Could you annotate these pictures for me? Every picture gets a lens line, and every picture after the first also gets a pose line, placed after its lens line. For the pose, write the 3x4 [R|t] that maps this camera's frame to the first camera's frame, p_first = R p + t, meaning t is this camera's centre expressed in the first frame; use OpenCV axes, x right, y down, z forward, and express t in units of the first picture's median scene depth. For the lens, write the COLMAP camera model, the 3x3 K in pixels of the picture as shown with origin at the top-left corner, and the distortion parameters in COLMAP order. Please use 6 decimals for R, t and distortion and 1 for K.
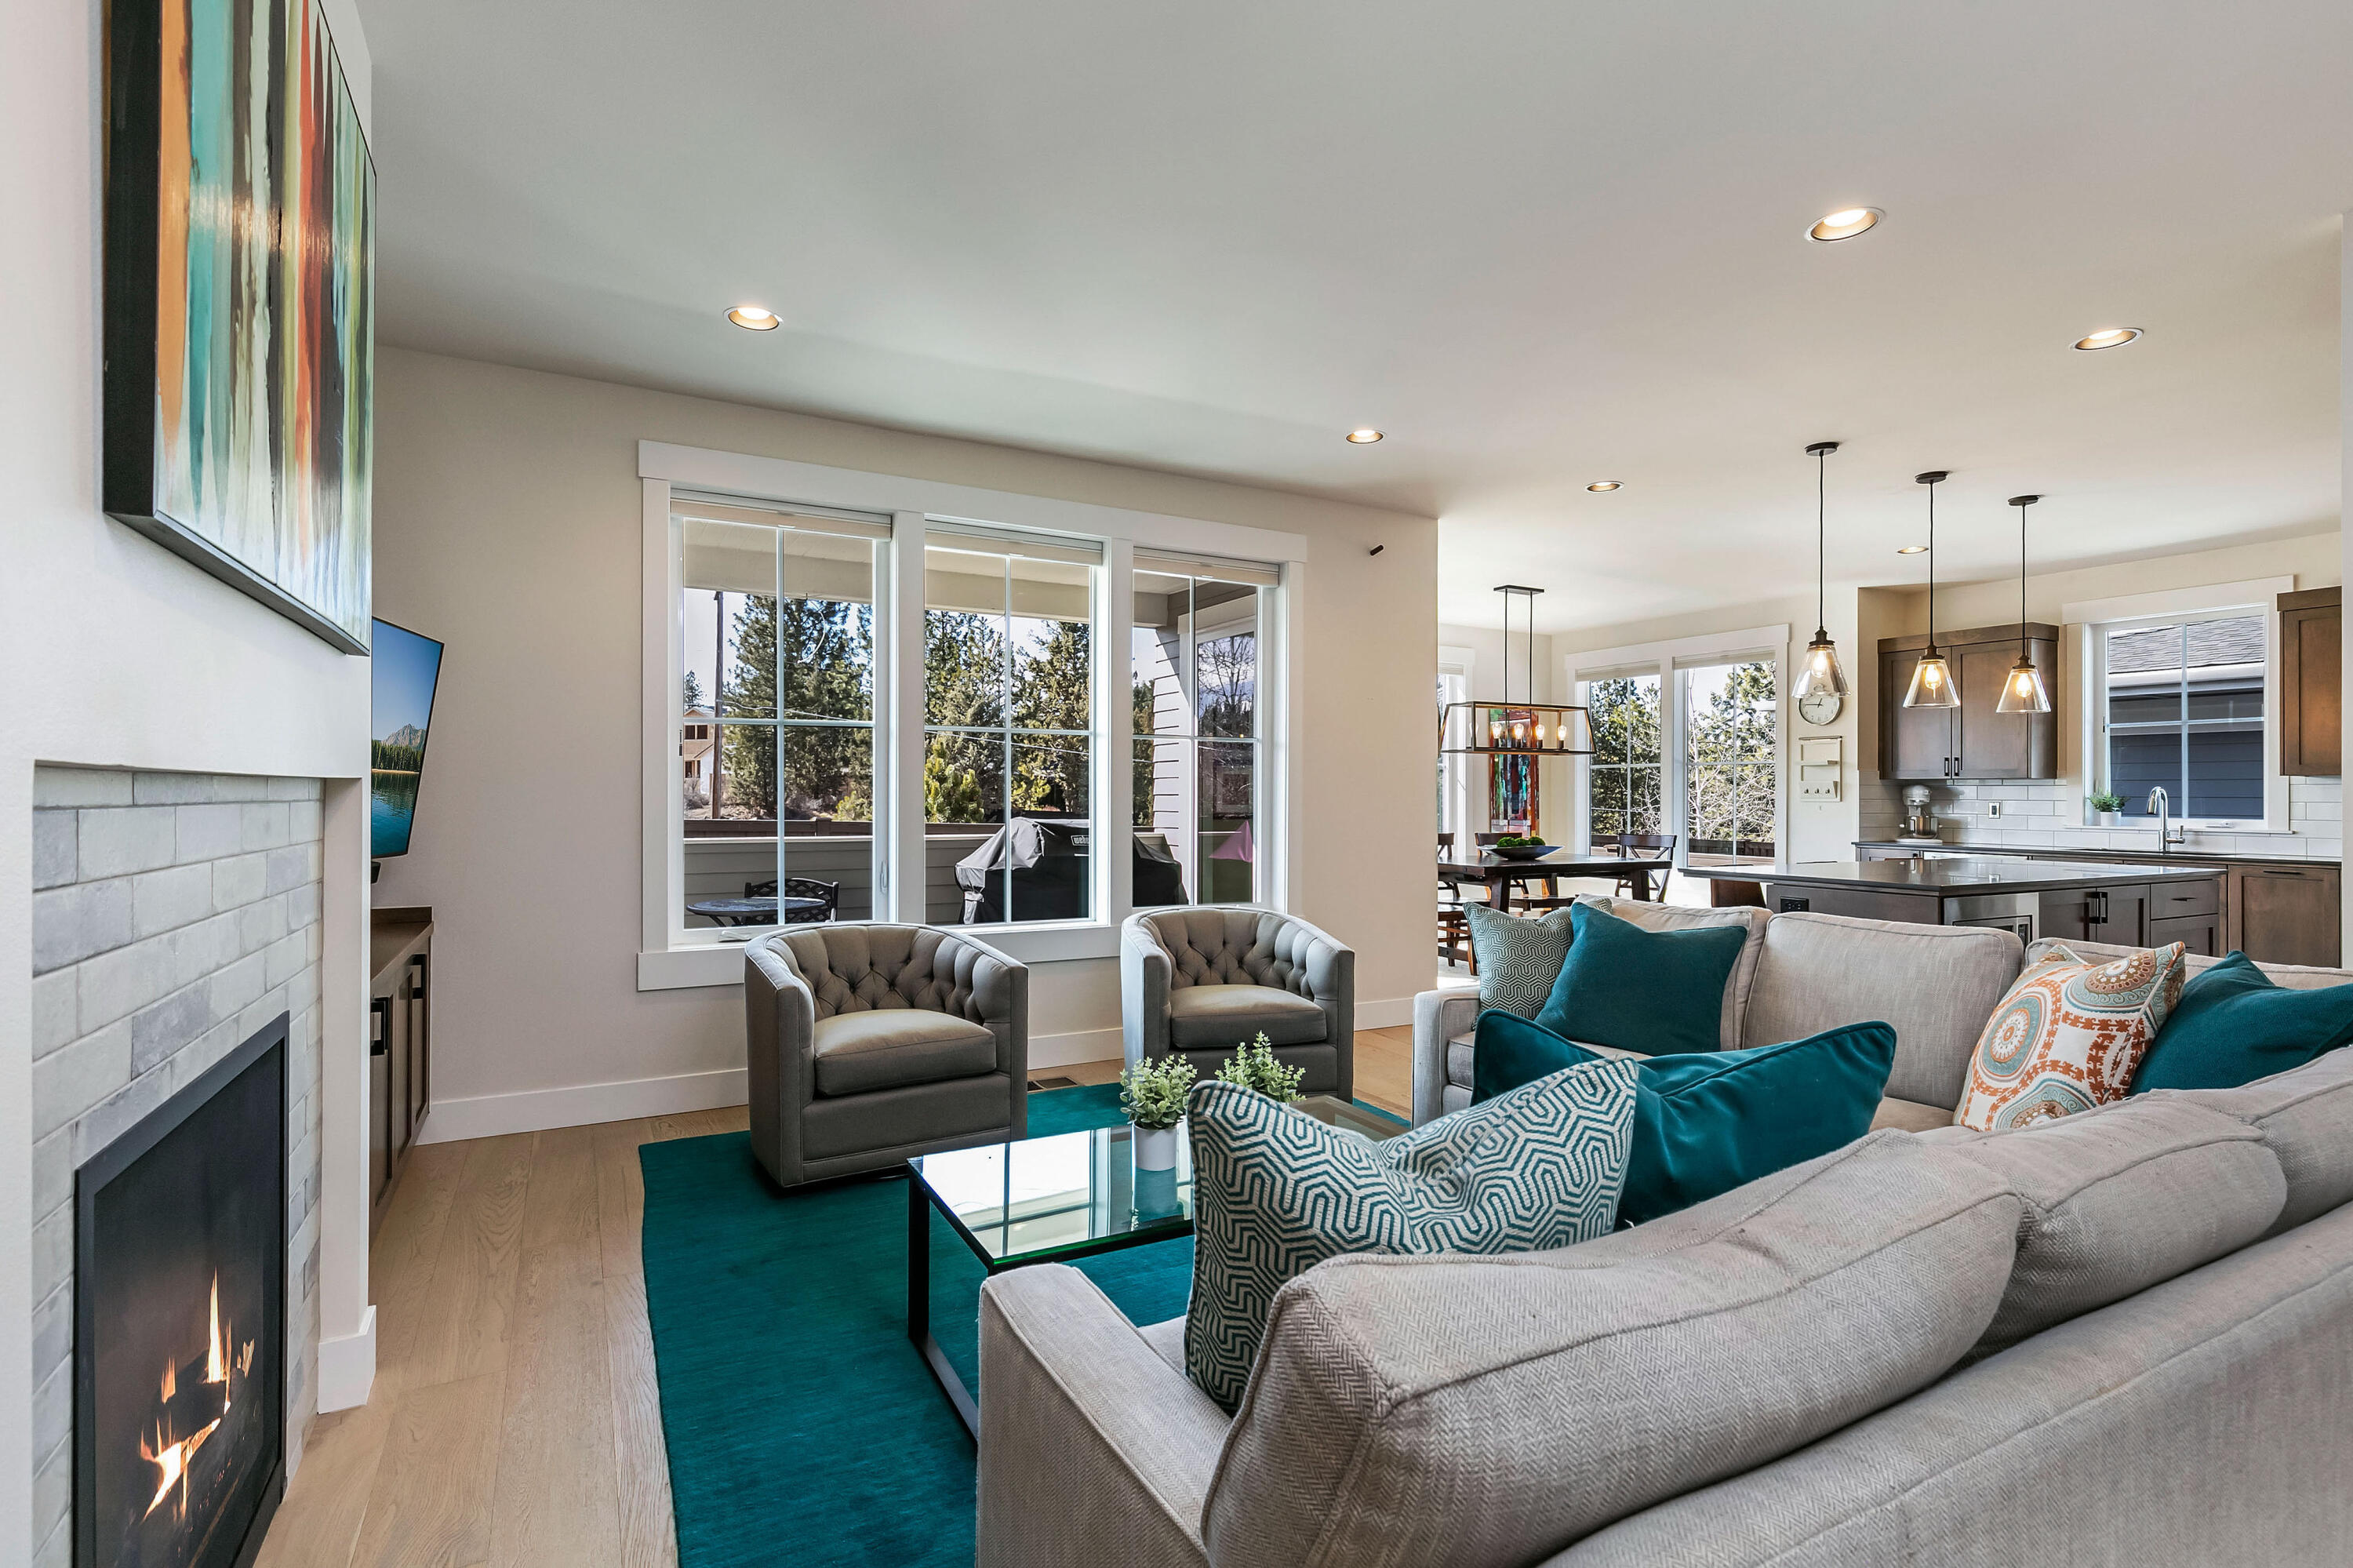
lens RADIAL K [[1083.3, 0, 1159.8], [0, 1083.3, 791.0], [0, 0, 1]] dist [0.000863, 0.000532]
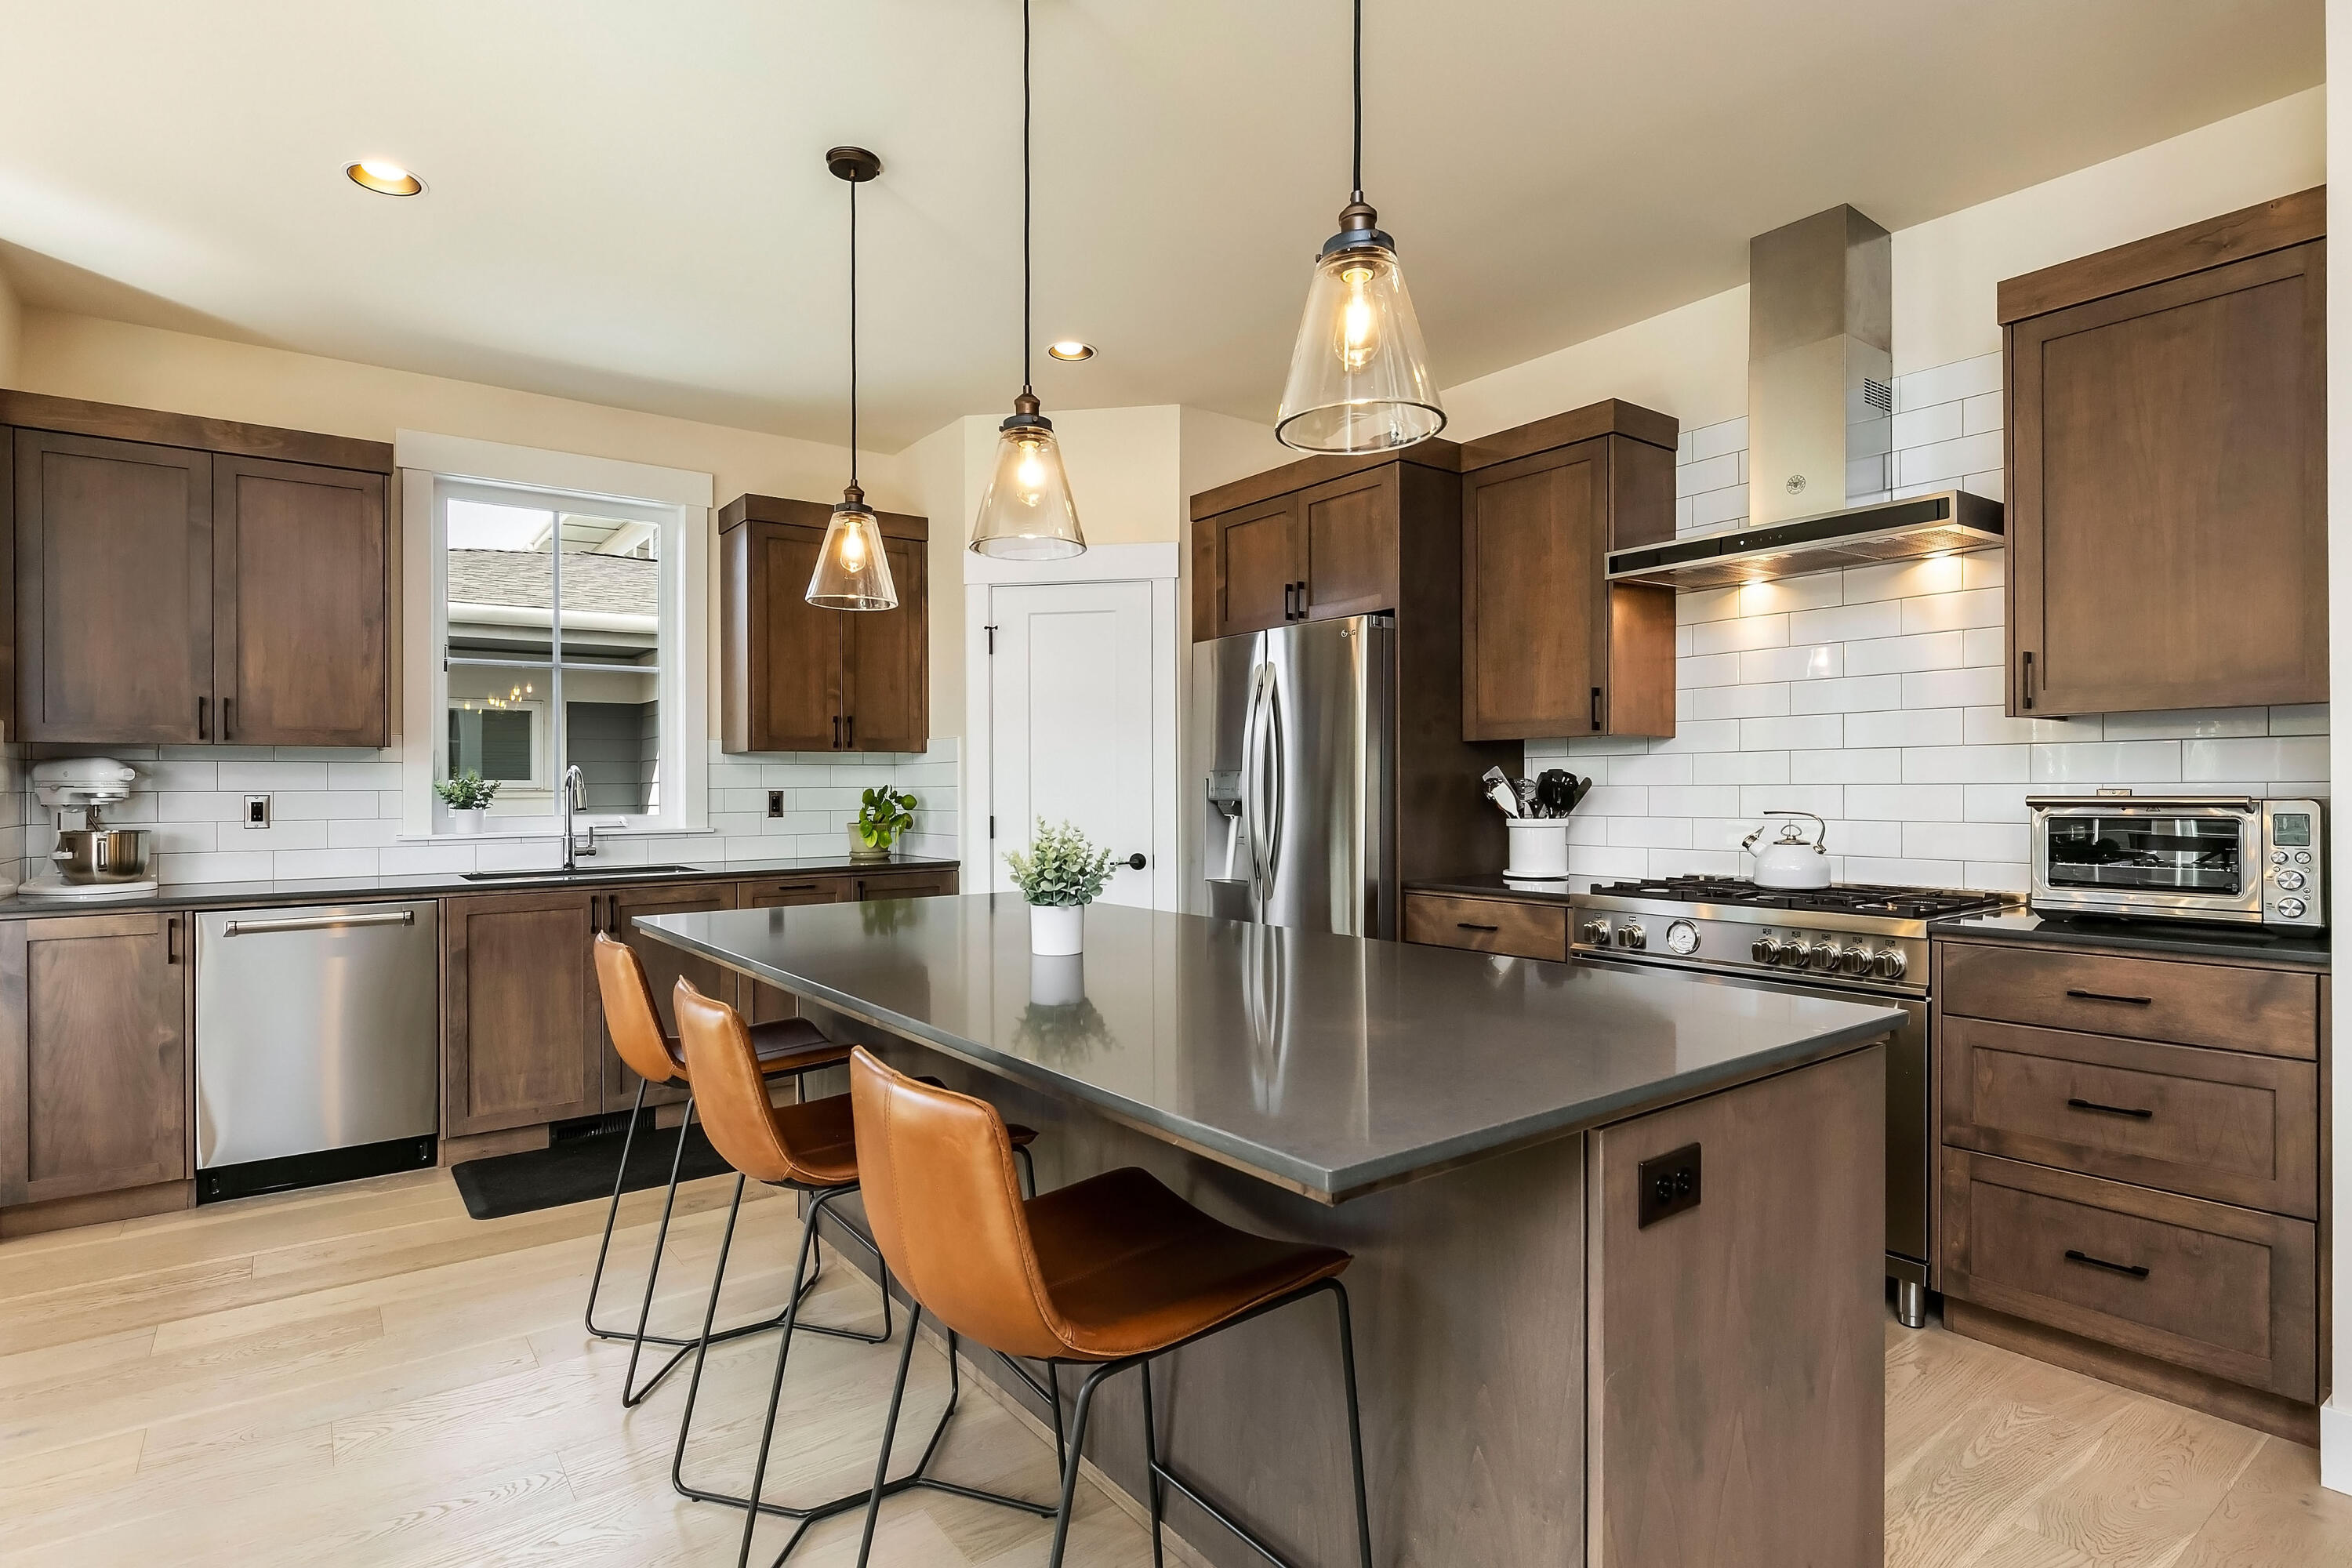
lens RADIAL K [[1200.3, 0, 1168.3], [0, 1200.3, 782.3], [0, 0, 1]] dist [0.002906, 0.000388]
pose [[-0.148471, 0.000207, 0.988917, 0.078347], [0.001735, 0.999998, 0.000051, 0.001561], [-0.988915, 0.001723, -0.148471, 0.550403]]
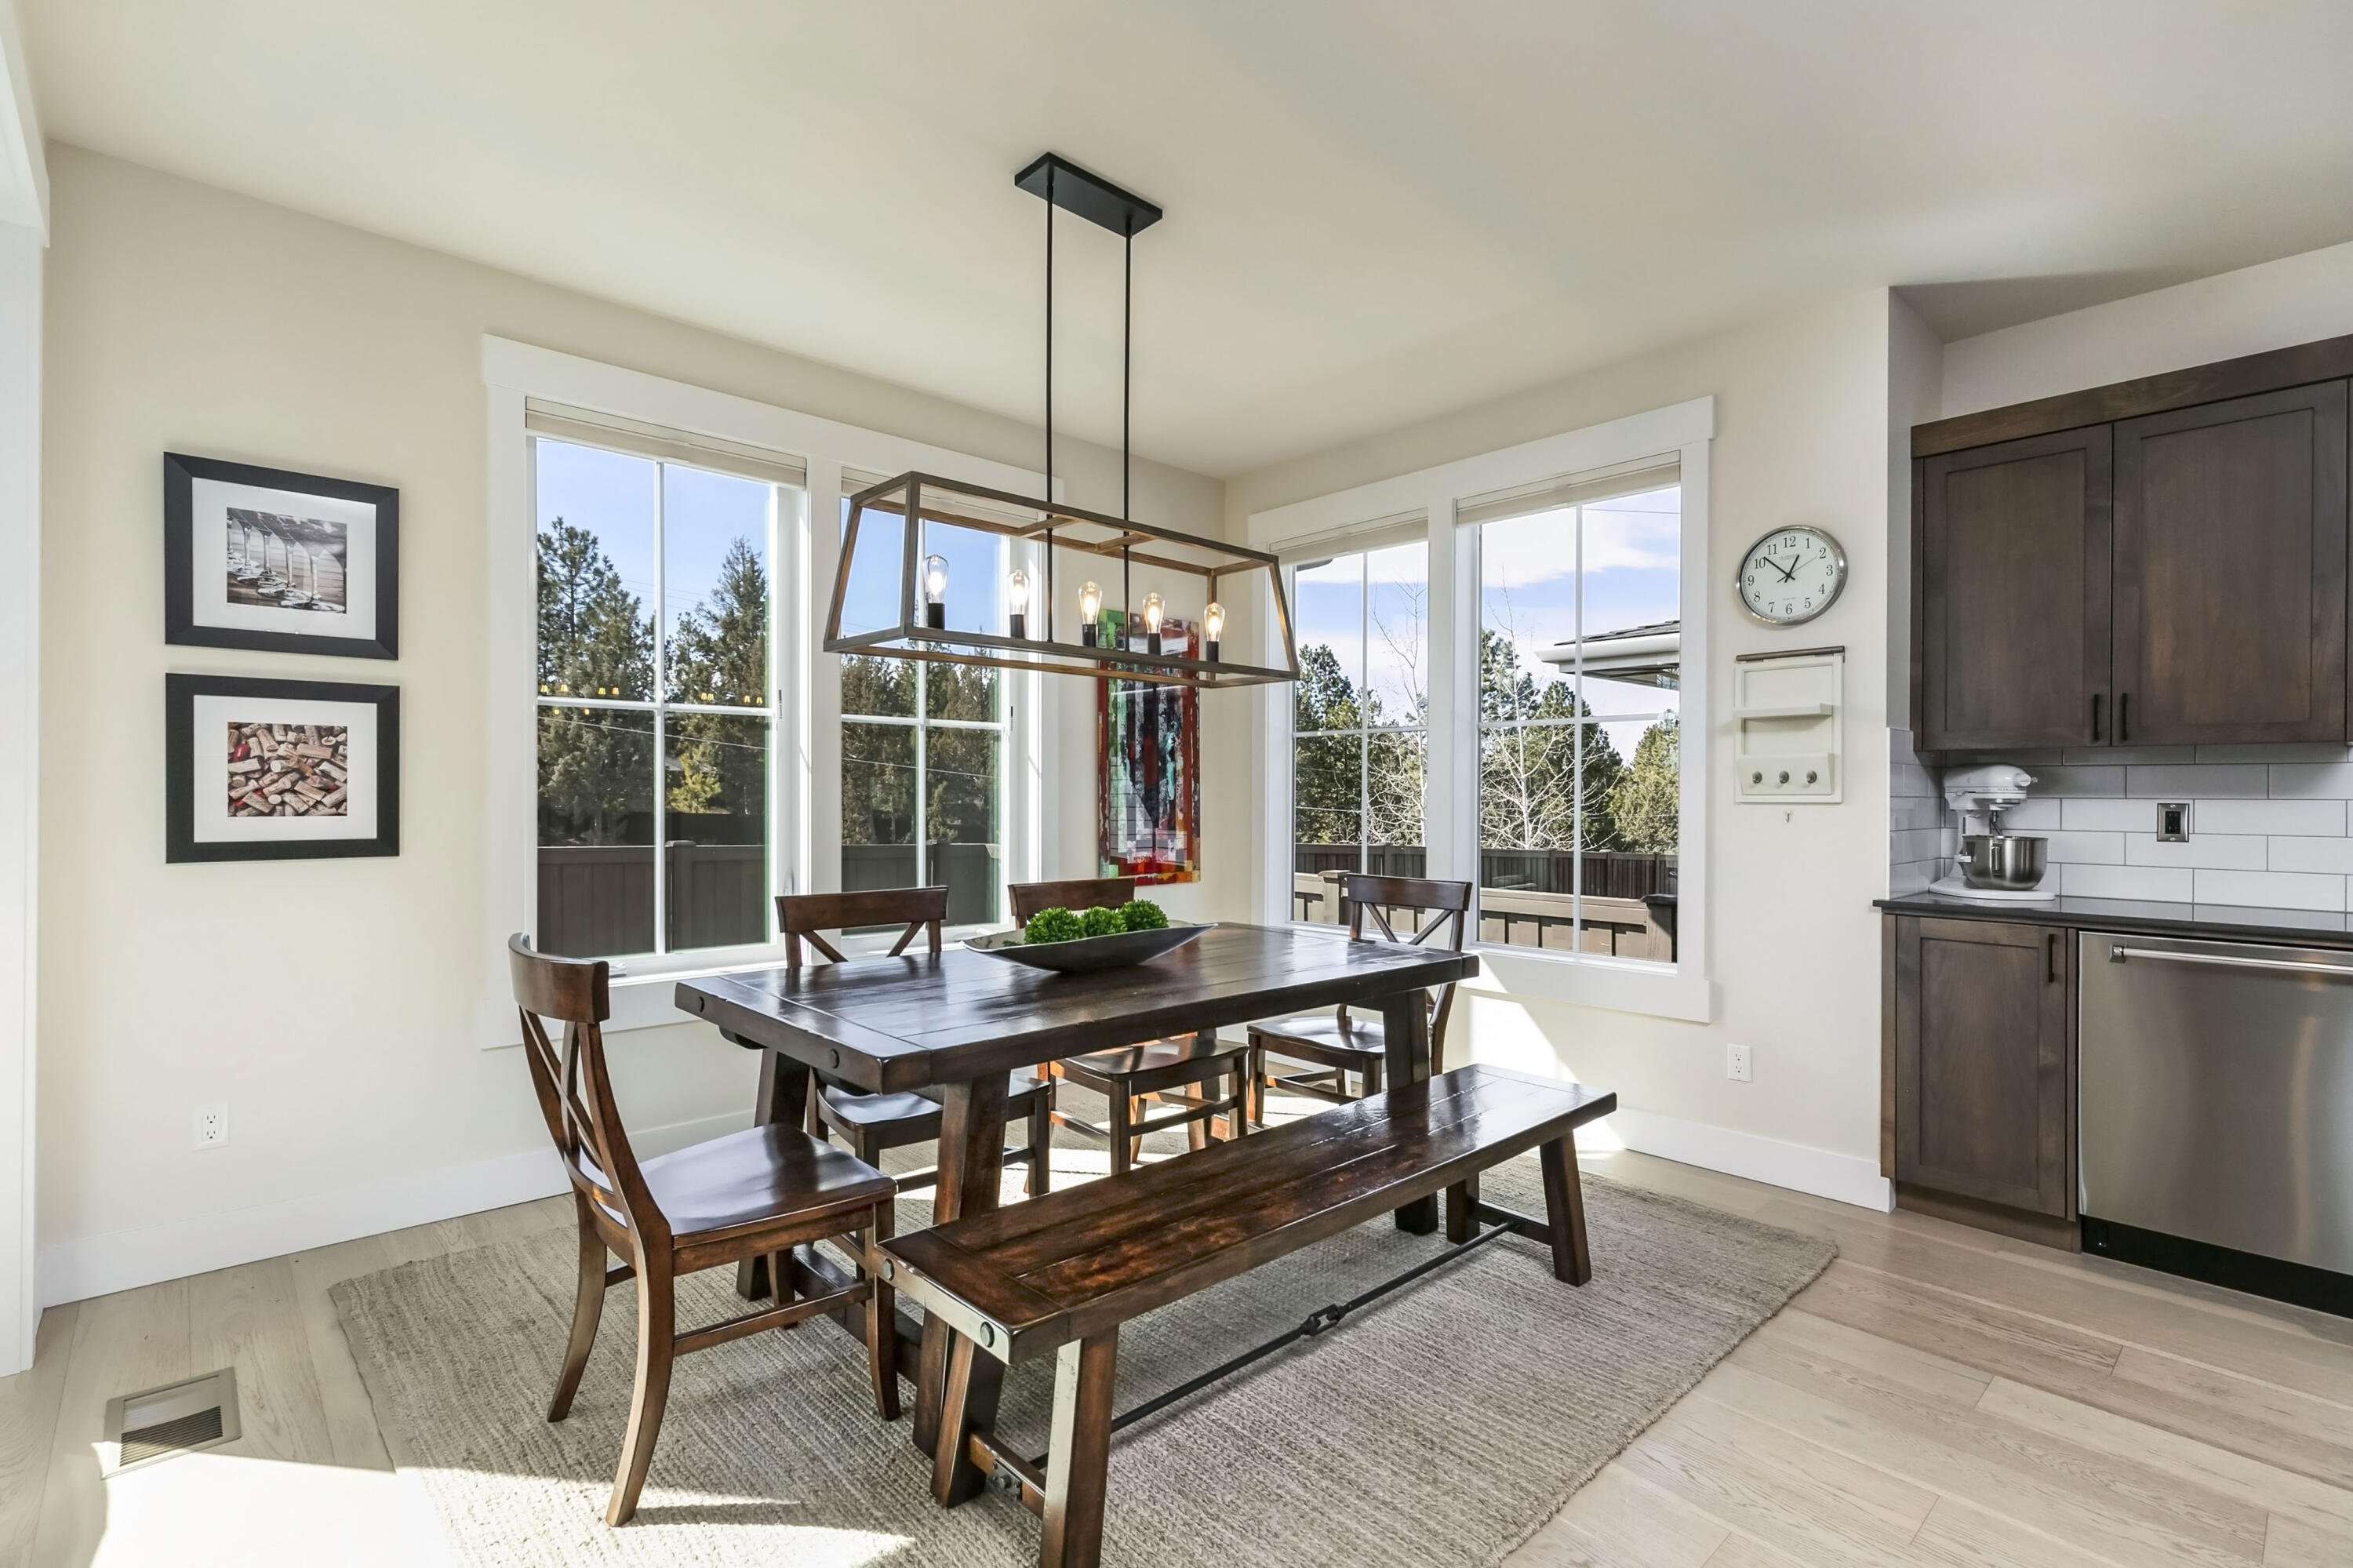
lens RADIAL K [[1083.3, 0, 1179.3], [0, 1083.3, 789.3], [0, 0, 1]] dist [0.000863, 0.000532]
pose [[0.967030, 0.006724, 0.254572, 0.237083], [-0.005794, 0.999974, -0.004402, 0.006632], [-0.254595, 0.002782, 0.967044, 0.571350]]
